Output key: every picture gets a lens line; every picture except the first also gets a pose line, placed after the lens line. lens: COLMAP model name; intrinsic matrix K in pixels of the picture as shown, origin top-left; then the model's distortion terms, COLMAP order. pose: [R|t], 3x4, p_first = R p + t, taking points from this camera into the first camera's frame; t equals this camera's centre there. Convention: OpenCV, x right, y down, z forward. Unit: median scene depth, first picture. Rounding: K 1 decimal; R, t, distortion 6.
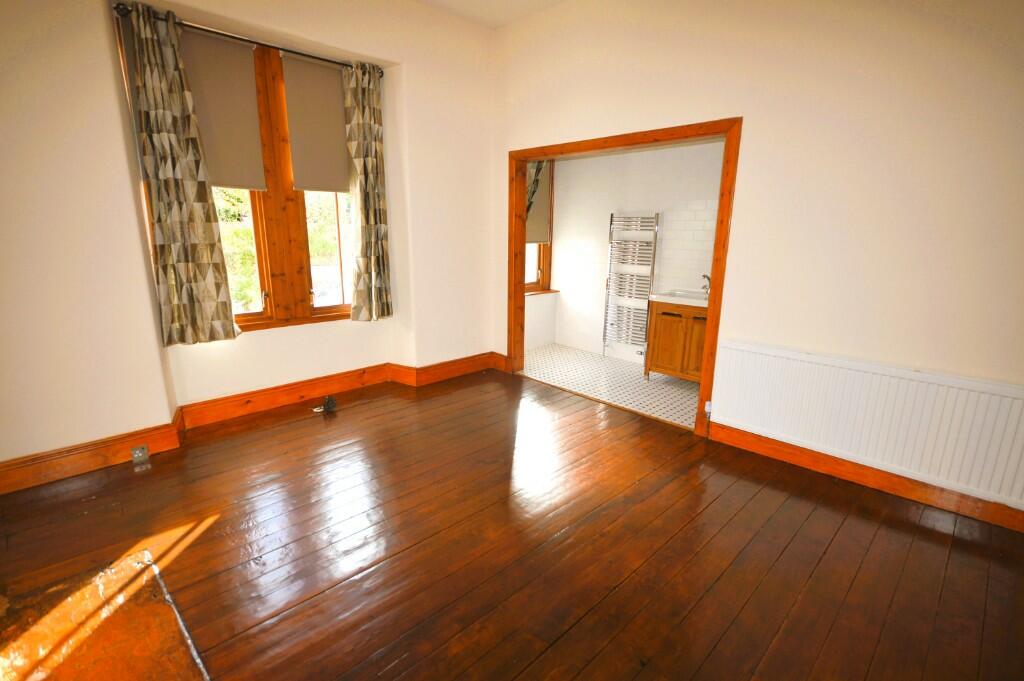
lens RADIAL K [[470.2, 0, 512.0], [0, 470.2, 340.5], [0, 0, 1]] dist [-0.002247, -0.000801]
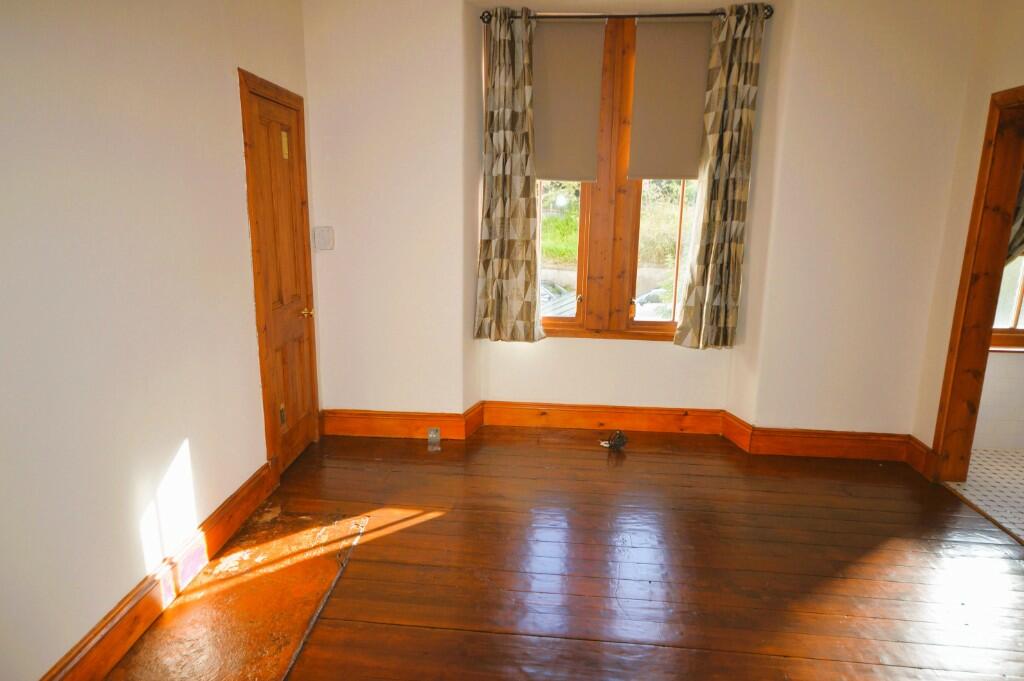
lens RADIAL K [[636.1, 0, 512.0], [0, 636.1, 340.5], [0, 0, 1]] dist [0.003792, 0.001637]
pose [[0.652960, 0.156864, -0.740970, 0.278732], [-0.182234, 0.982116, 0.047326, -0.053489], [0.735142, 0.104128, 0.669868, 0.116502]]
